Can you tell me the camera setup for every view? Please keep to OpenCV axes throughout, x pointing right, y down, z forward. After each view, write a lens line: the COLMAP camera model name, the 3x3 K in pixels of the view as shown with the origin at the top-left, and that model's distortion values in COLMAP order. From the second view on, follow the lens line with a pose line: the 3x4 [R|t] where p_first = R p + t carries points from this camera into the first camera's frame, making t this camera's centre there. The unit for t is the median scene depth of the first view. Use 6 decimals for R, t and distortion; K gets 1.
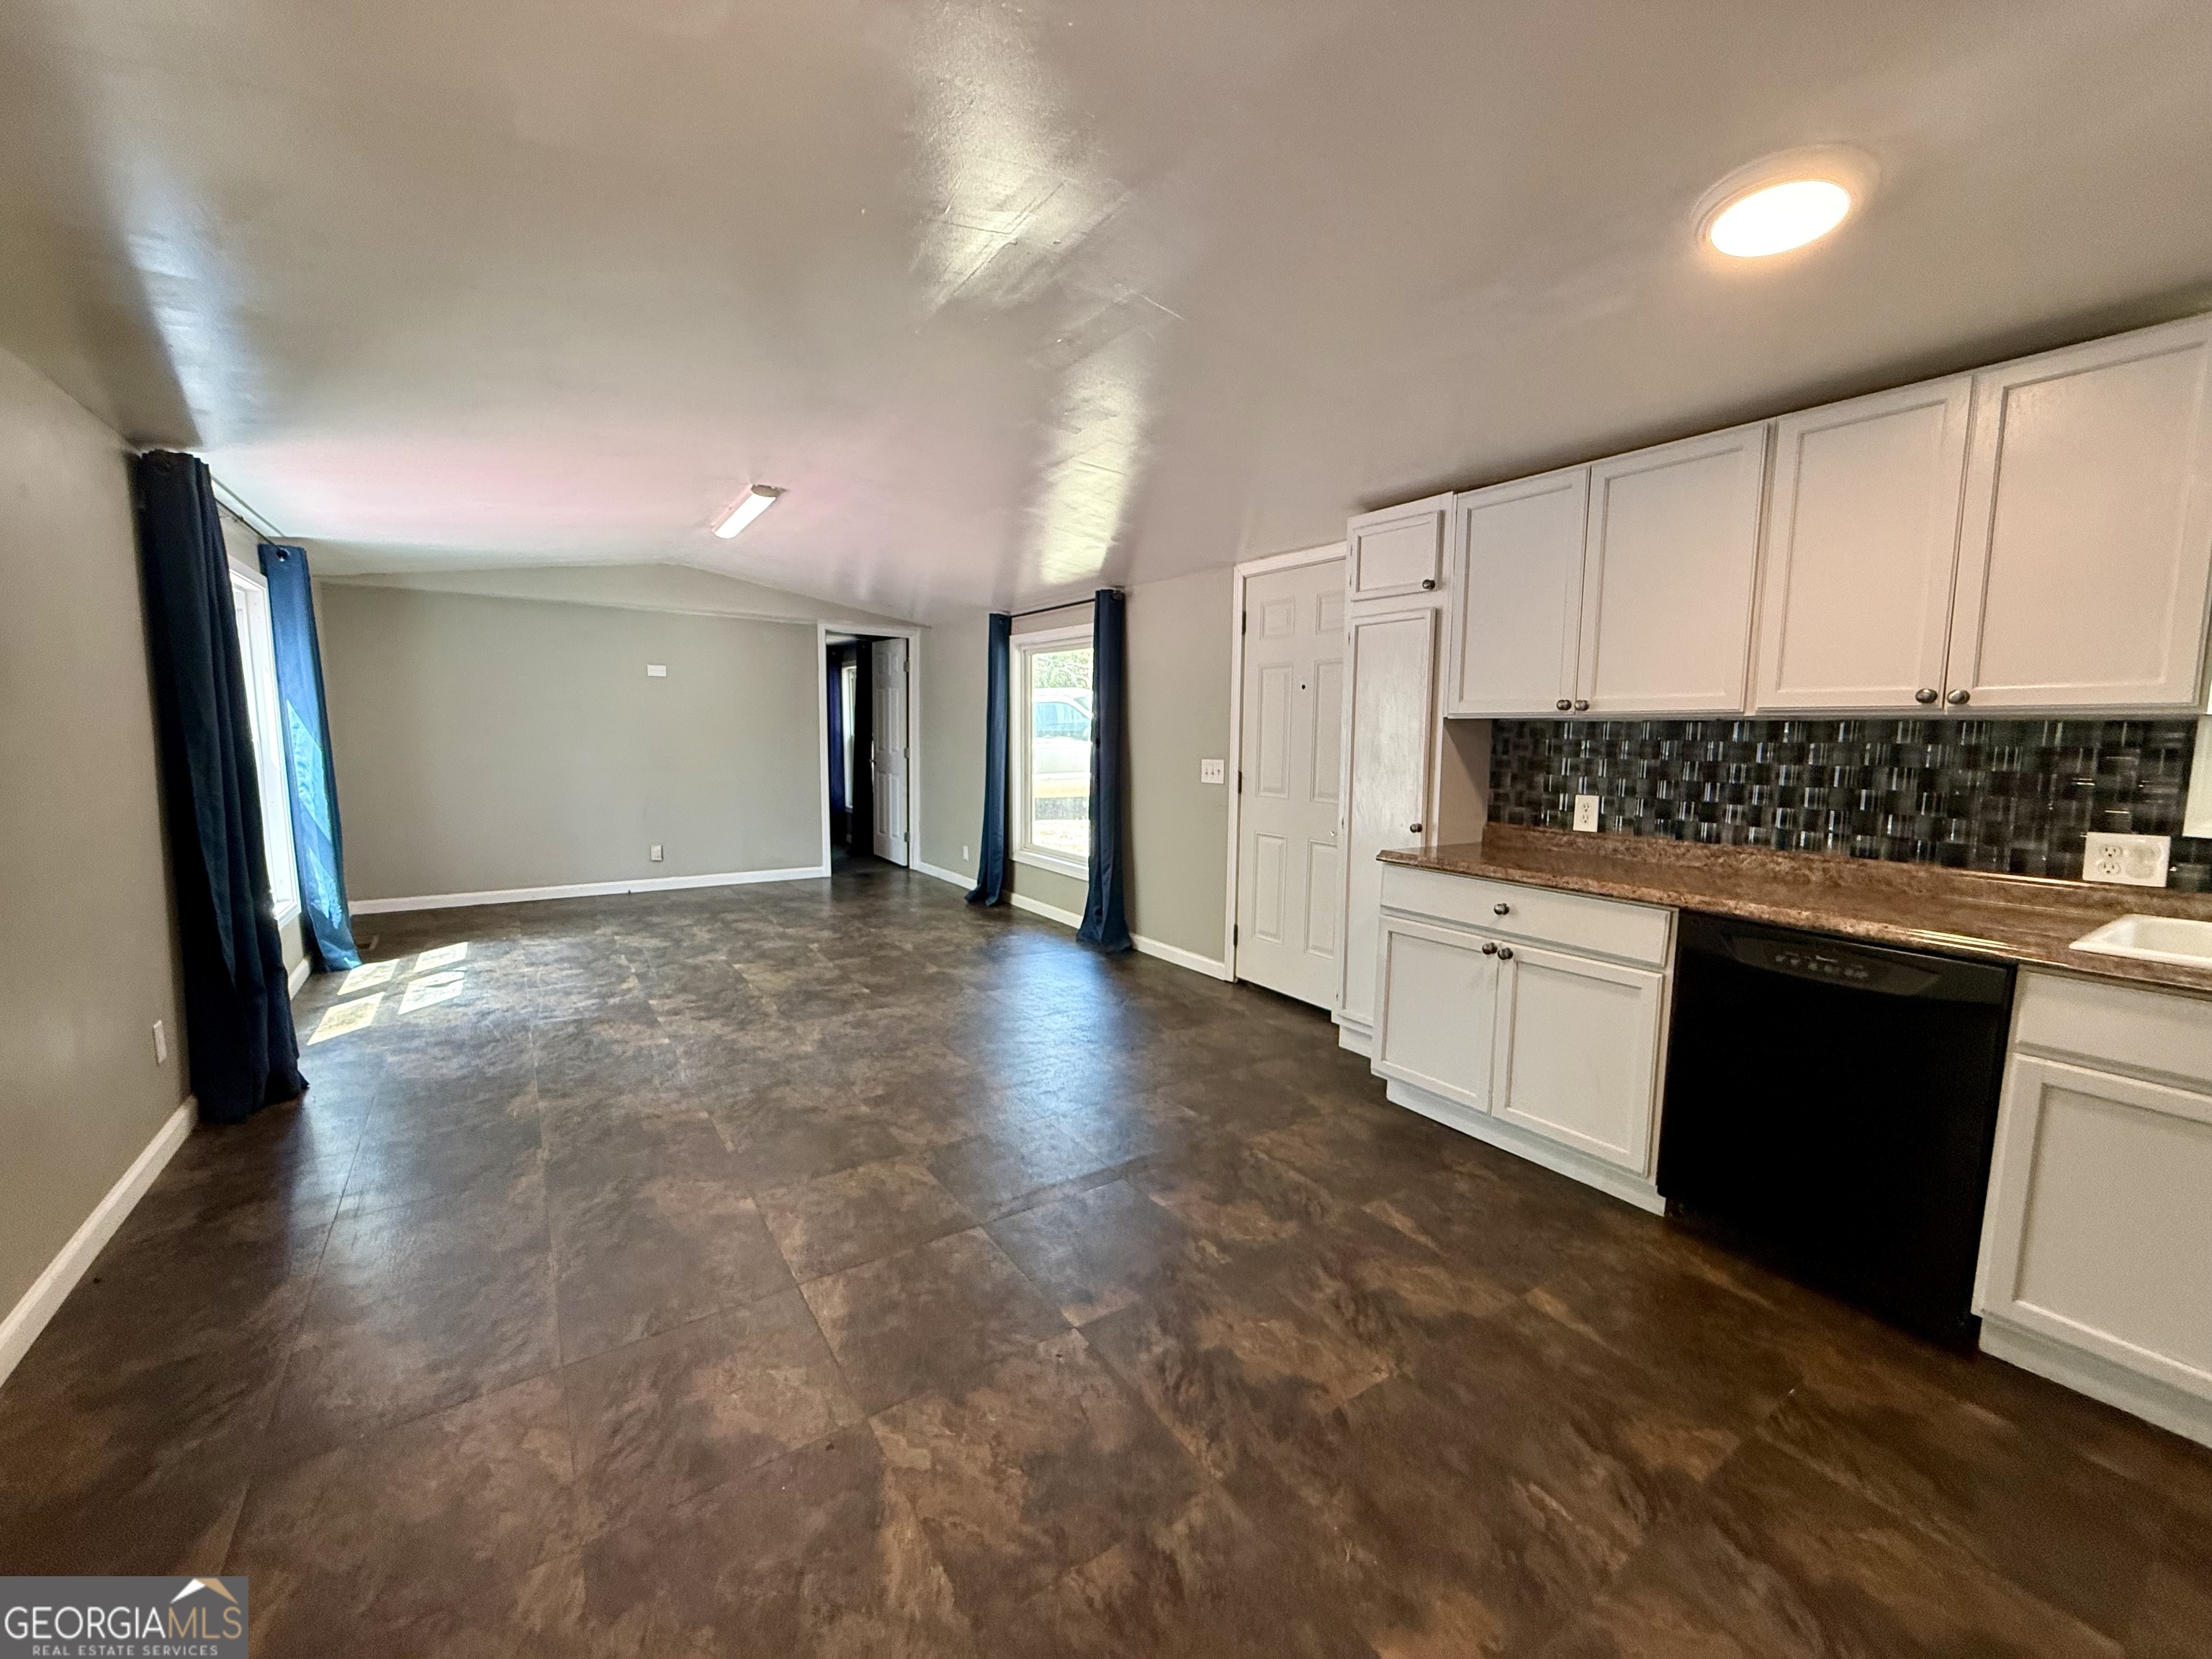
lens RADIAL K [[883.4, 0, 1099.0], [0, 883.4, 830.1], [0, 0, 1]] dist [0.000615, -0.000091]
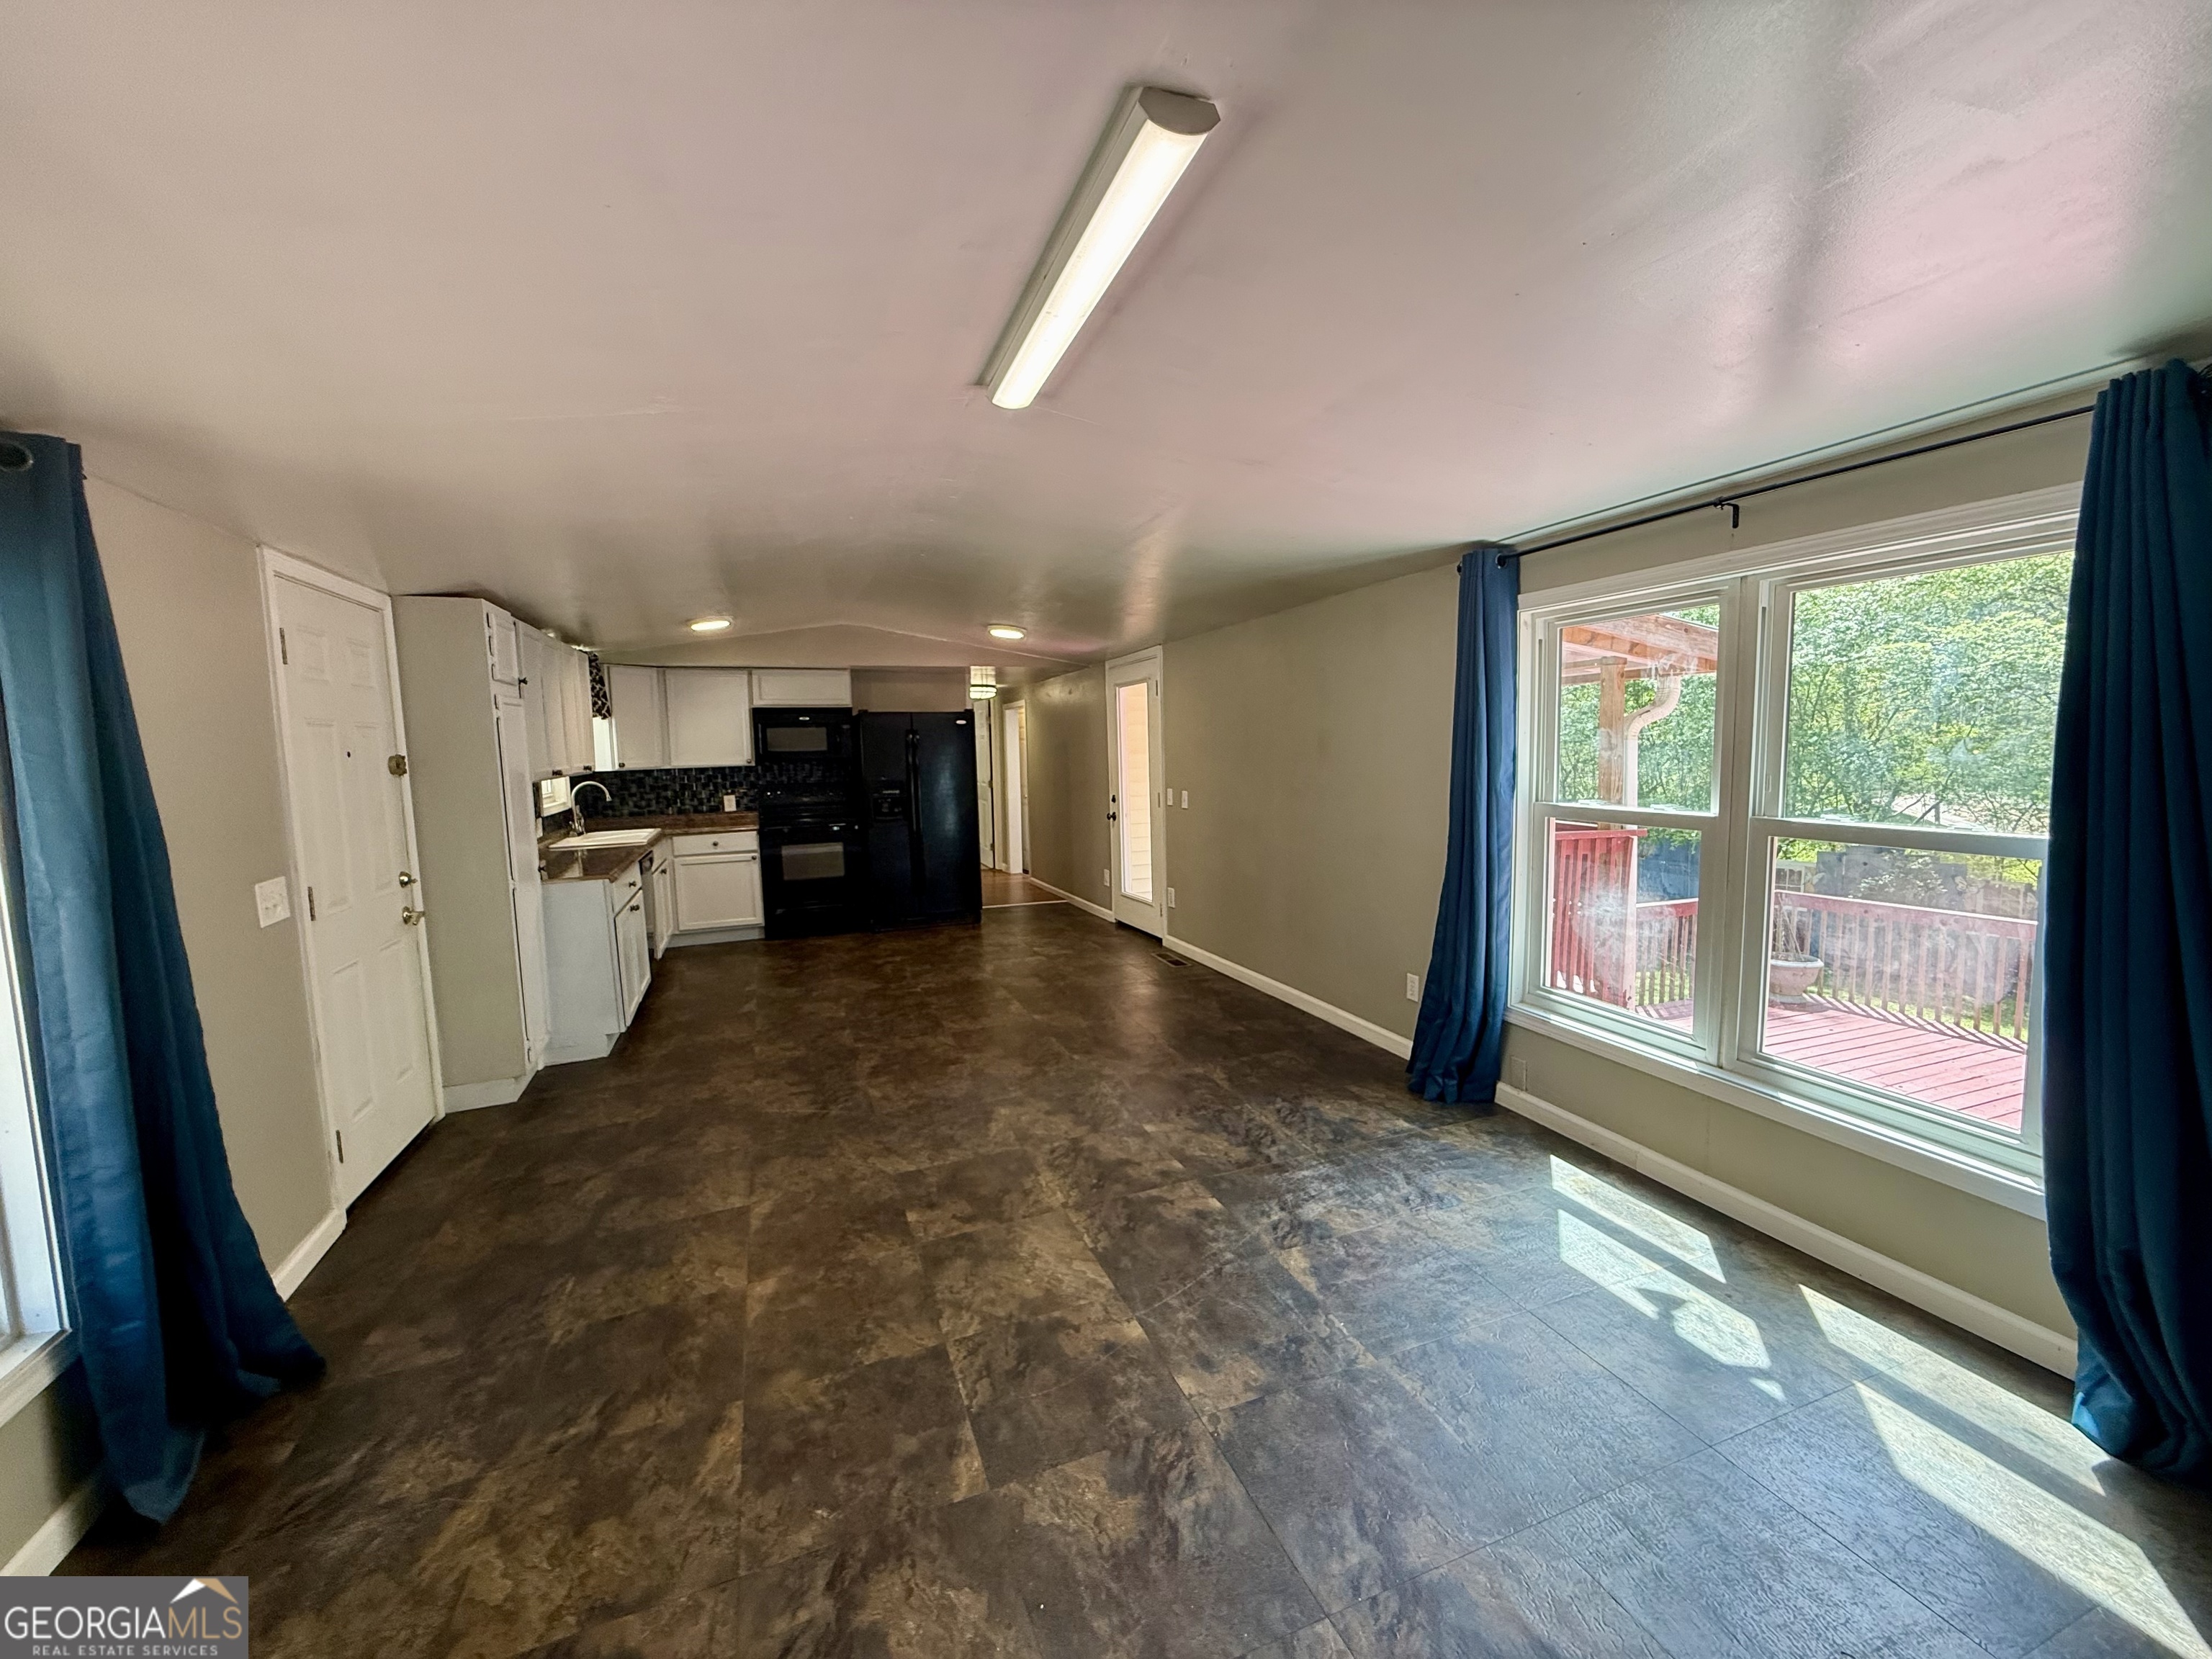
lens RADIAL K [[883.4, 0, 1099.0], [0, 883.4, 830.1], [0, 0, 1]] dist [0.000615, -0.000091]
pose [[-0.973377, -0.007584, 0.229083, -0.804108], [0.043051, 0.975616, 0.215221, -0.332444], [-0.225130, 0.219353, -0.949316, 2.254114]]
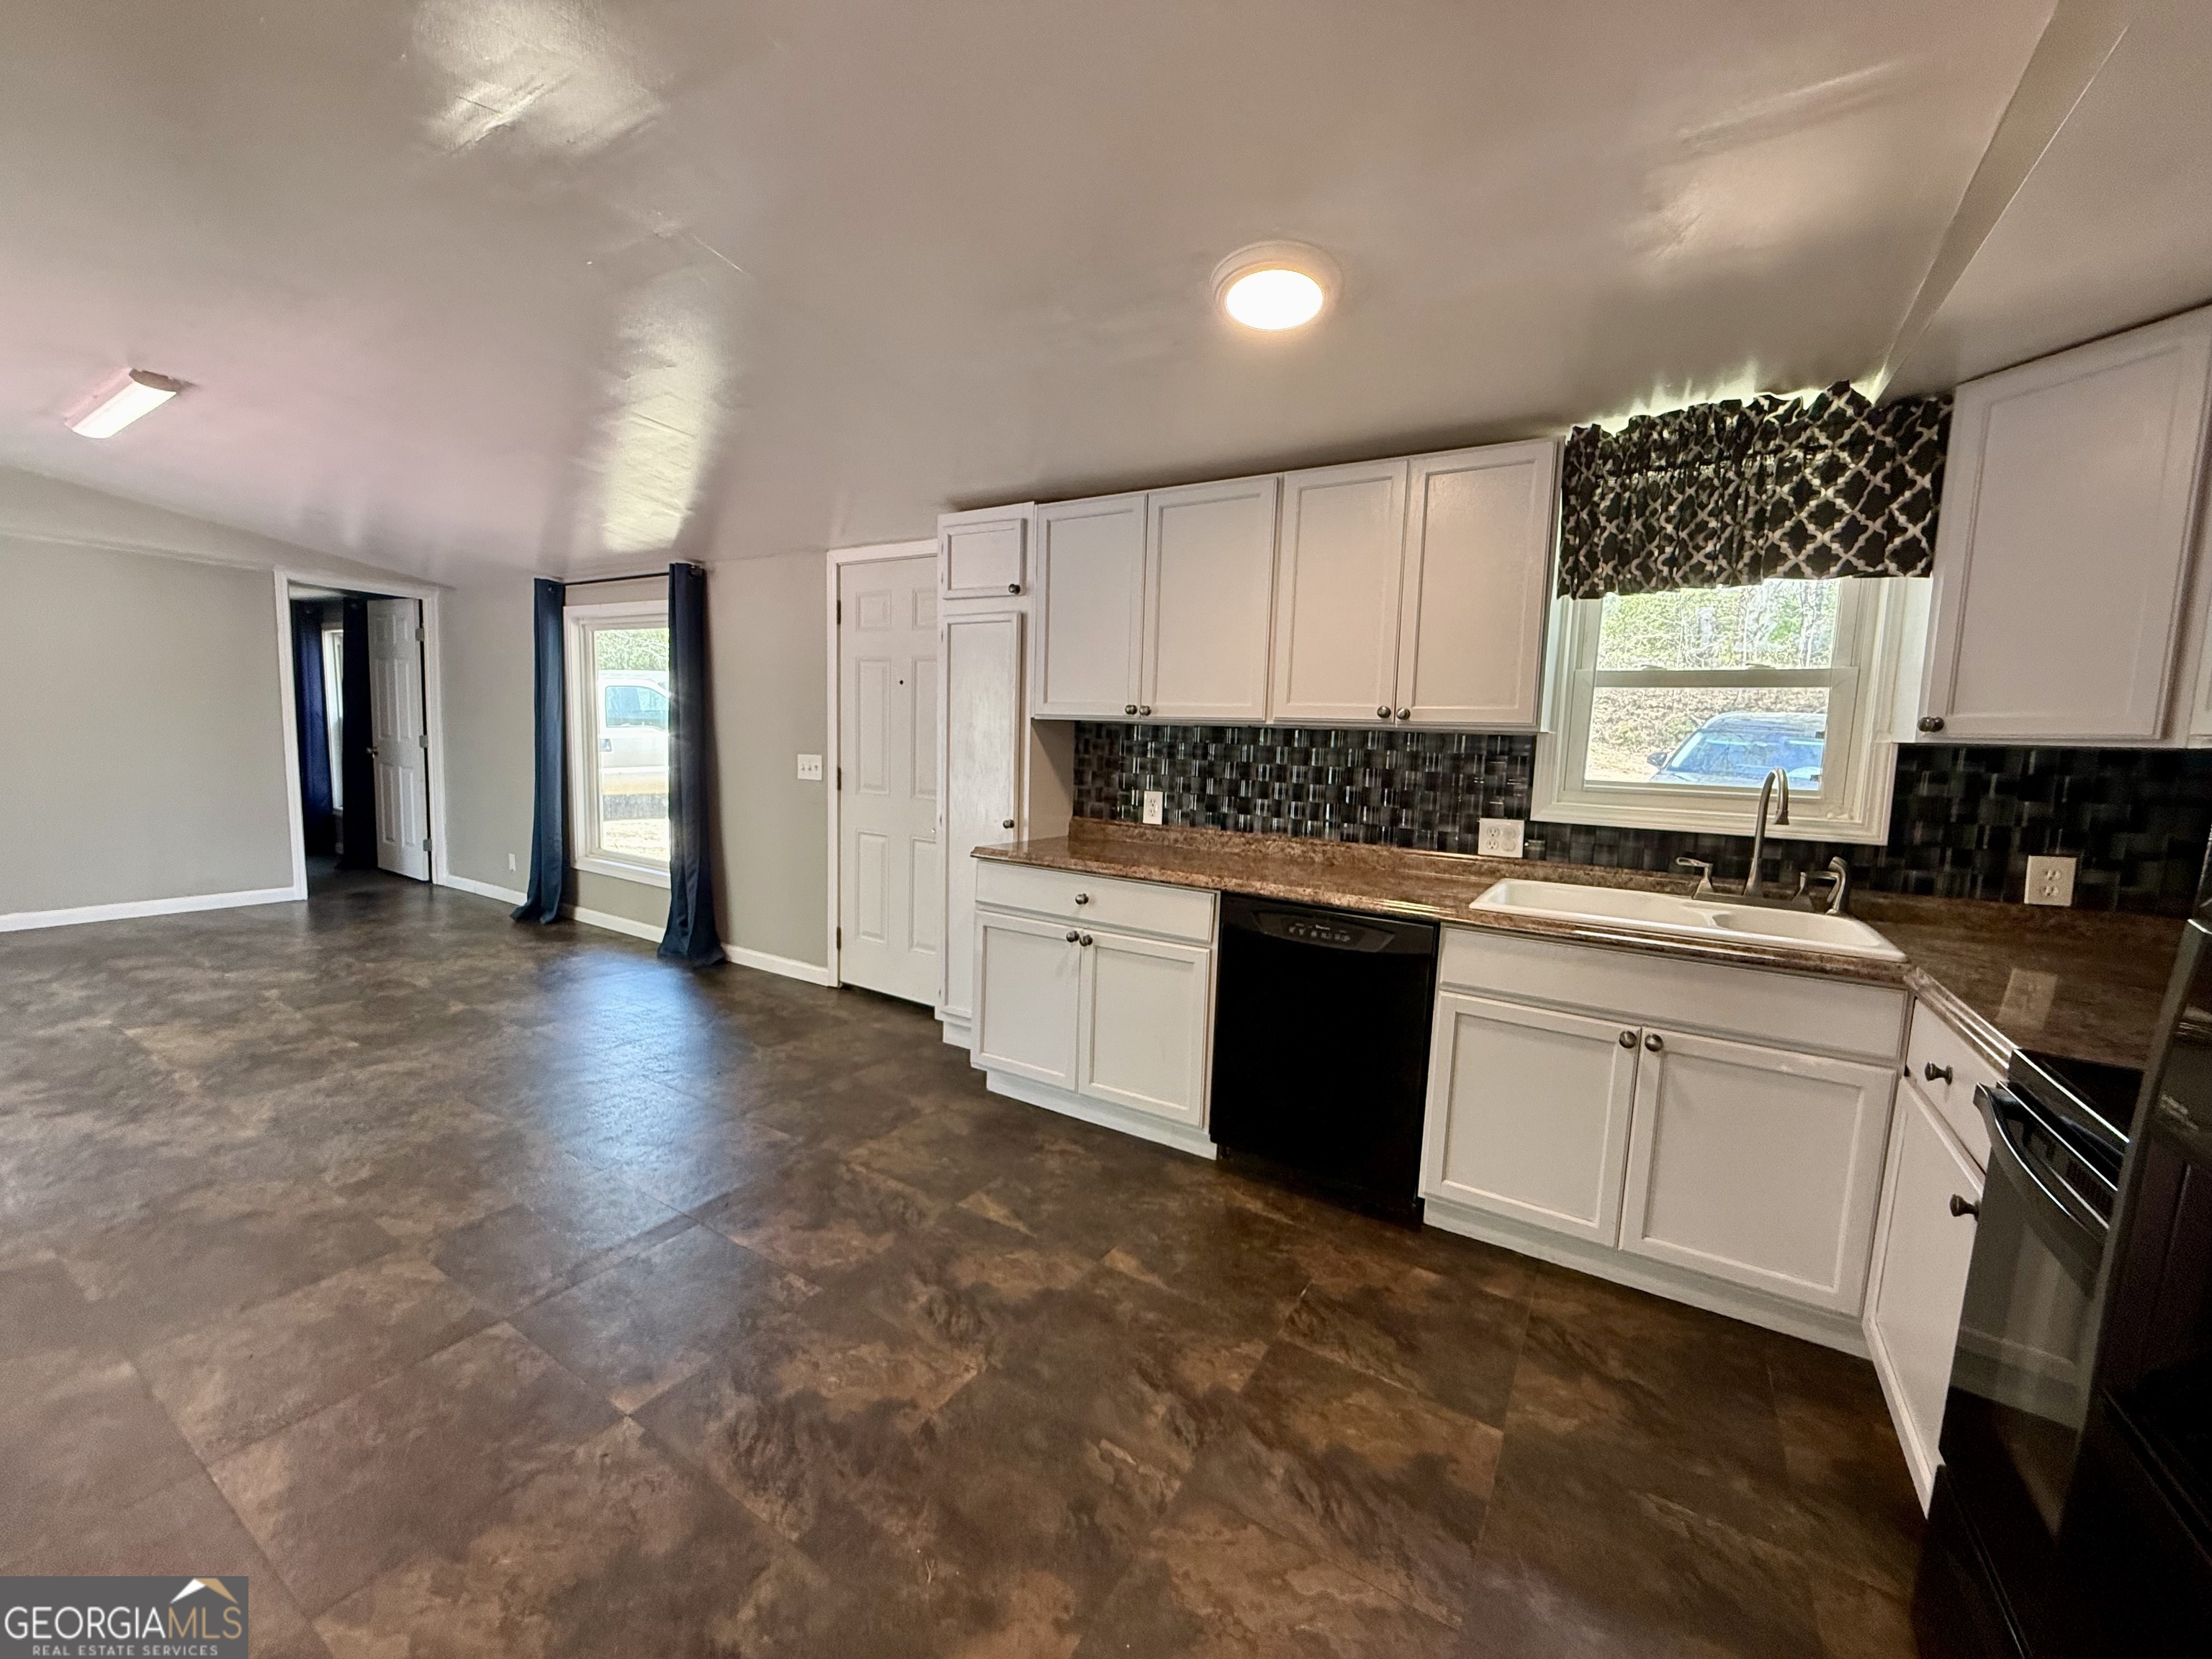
lens RADIAL K [[882.2, 0, 1098.8], [0, 882.2, 830.9], [0, 0, 1]] dist [0.001498, 0.000069]
pose [[0.911561, -0.025028, 0.410402, 0.034737], [0.021762, 0.999683, 0.012629, -0.005712], [-0.410588, -0.002580, 0.911817, 0.016818]]
